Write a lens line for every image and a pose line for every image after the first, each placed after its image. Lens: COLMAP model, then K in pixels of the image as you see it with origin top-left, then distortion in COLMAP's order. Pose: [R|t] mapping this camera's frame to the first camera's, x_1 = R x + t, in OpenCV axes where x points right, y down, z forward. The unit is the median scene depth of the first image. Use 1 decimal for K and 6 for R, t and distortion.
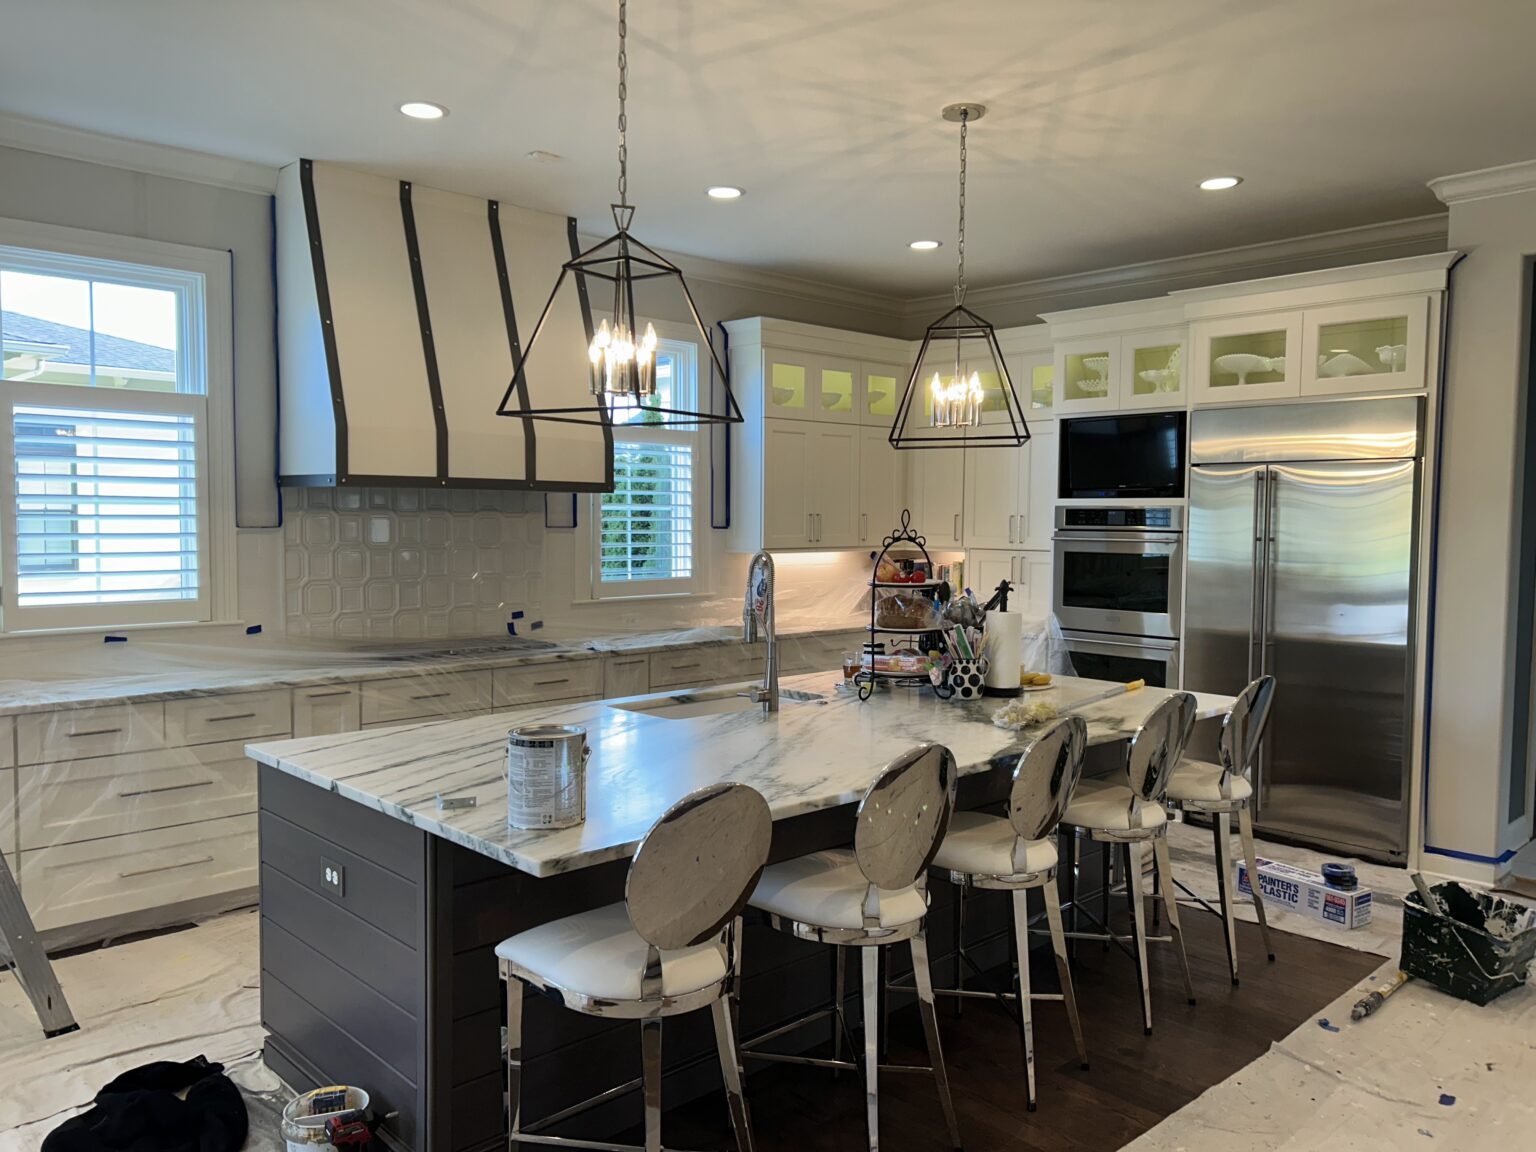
lens RADIAL K [[1145.7, 0, 772.0], [0, 1145.7, 579.0], [0, 0, 1]] dist [0.005219, 0.001504]
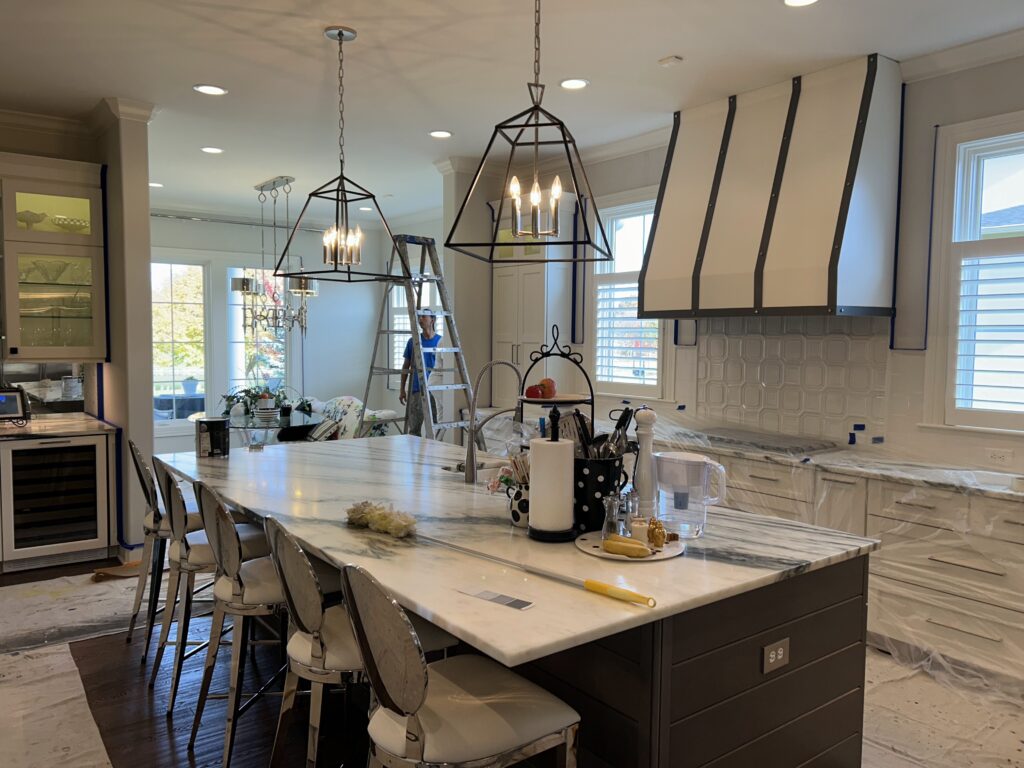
lens RADIAL K [[763.8, 0, 514.5], [0, 763.8, 384.1], [0, 0, 1]] dist [0.005219, 0.001504]
pose [[-0.121853, 0.052911, -0.991137, 0.584944], [-0.065181, 0.995996, 0.061184, -0.036195], [0.990406, 0.072058, -0.117916, 0.793621]]
